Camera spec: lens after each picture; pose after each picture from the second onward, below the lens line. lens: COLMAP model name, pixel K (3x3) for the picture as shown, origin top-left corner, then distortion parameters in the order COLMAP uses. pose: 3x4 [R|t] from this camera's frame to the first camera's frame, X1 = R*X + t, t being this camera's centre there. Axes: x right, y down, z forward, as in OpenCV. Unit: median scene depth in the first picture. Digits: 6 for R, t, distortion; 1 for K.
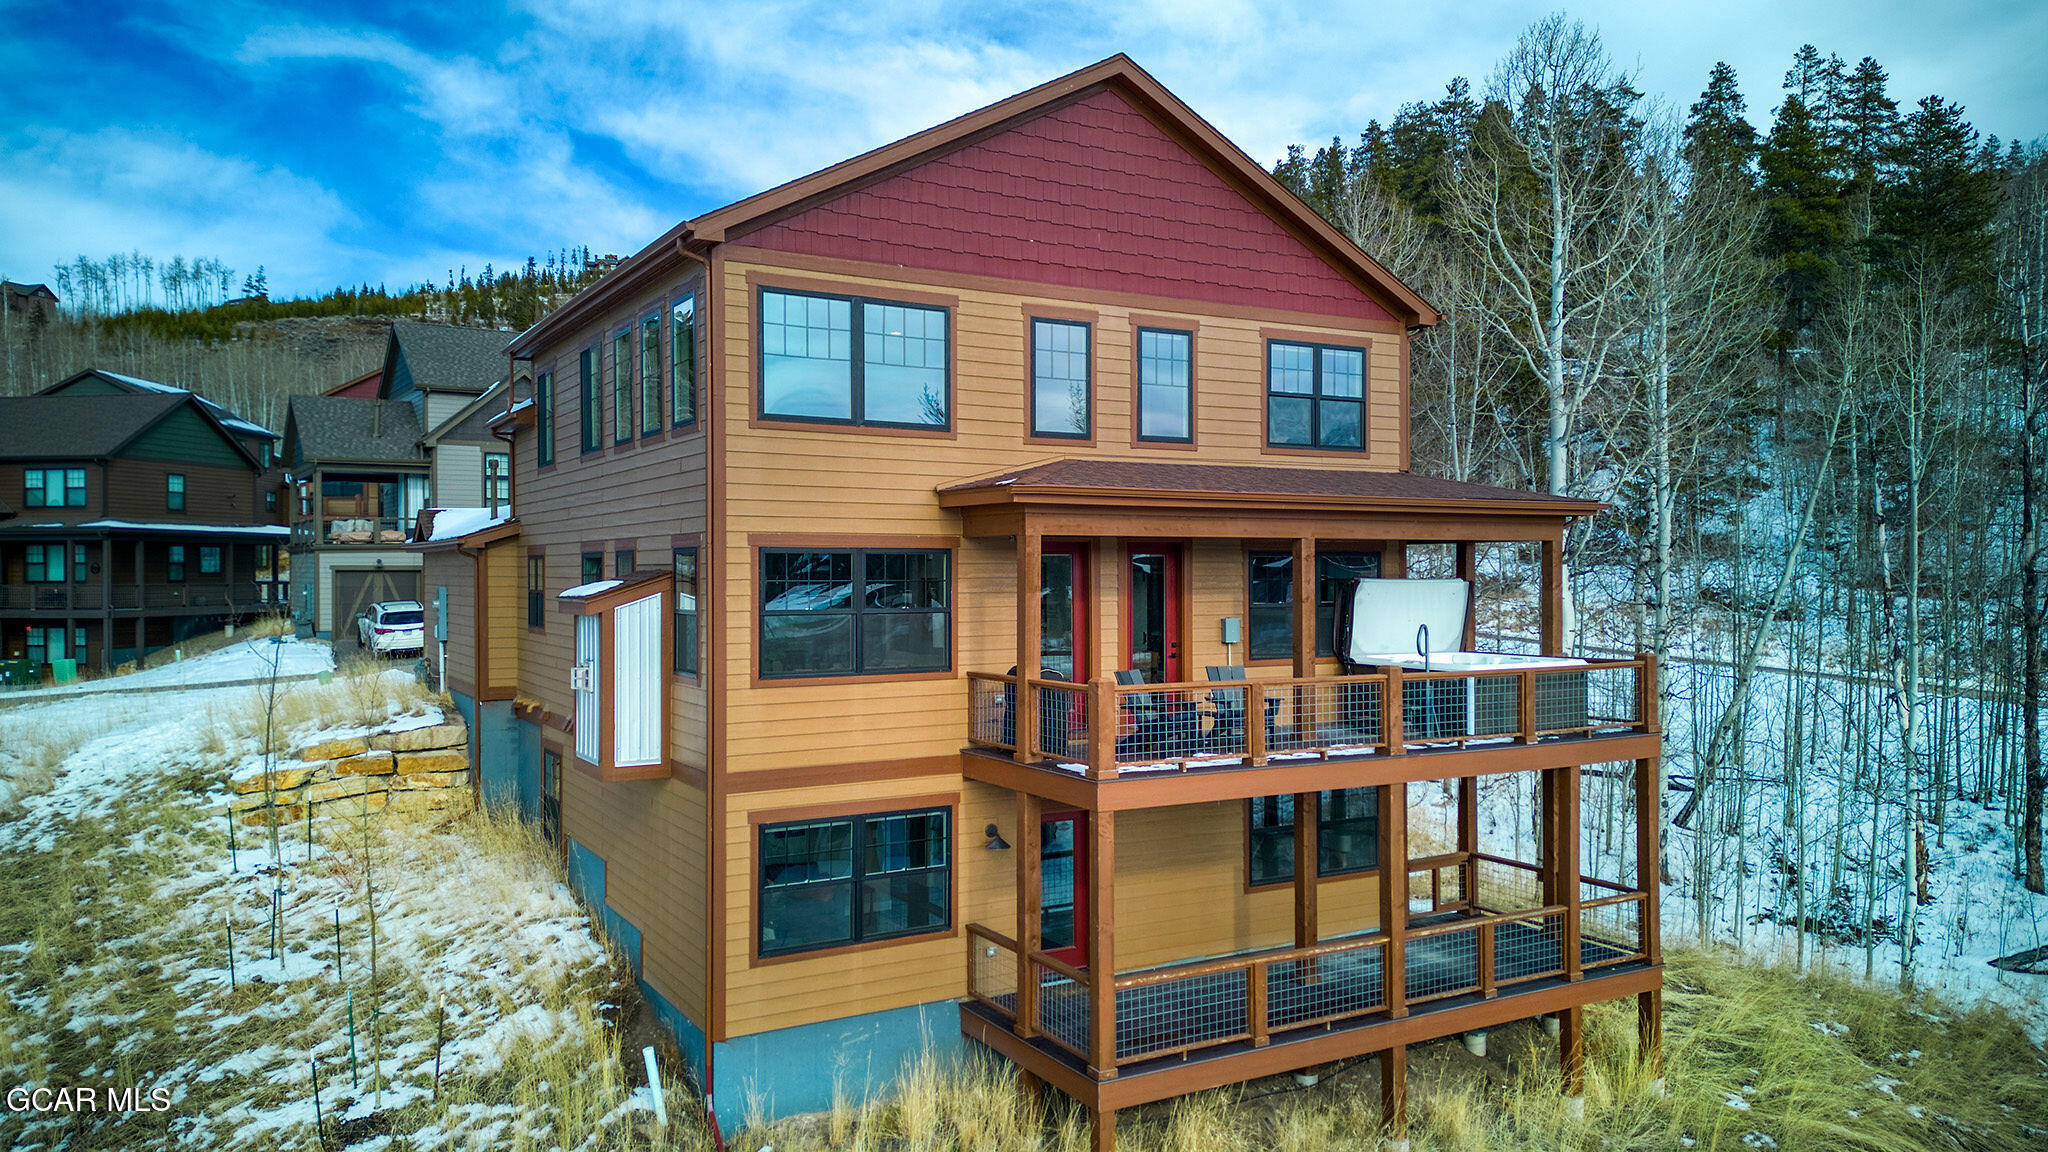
lens RADIAL K [[1425.0, 0, 1024.0], [0, 1425.0, 576.0], [0, 0, 1]] dist [0.076408, -0.063220]
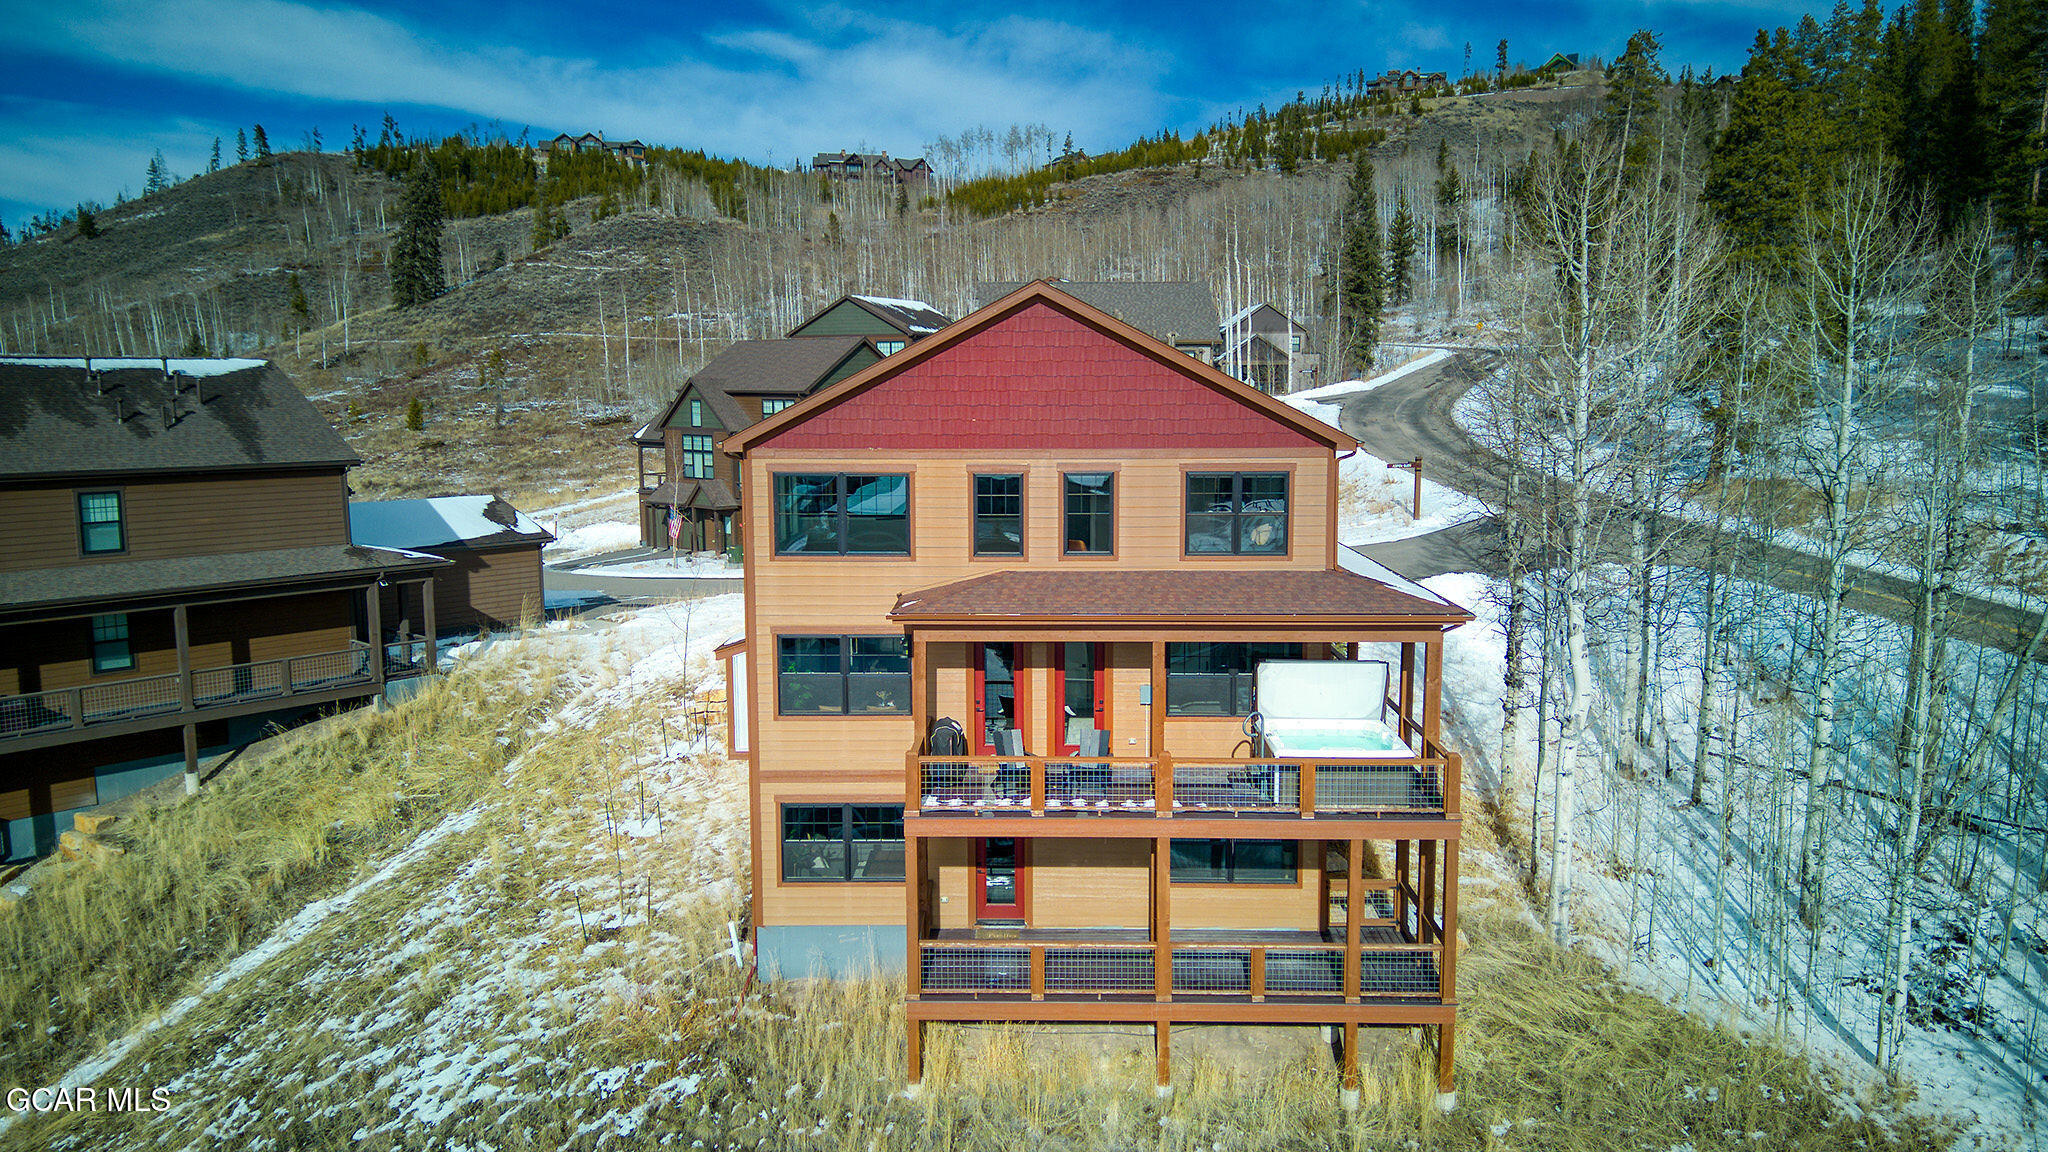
lens RADIAL K [[1431.1, 0, 1024.0], [0, 1431.1, 576.0], [0, 0, 1]] dist [0.086950, -0.089201]
pose [[0.855773, 0.067992, -0.512864, 0.723291], [-0.001188, 0.991582, 0.129473, -0.244254], [0.517350, -0.110190, 0.848650, -0.178400]]
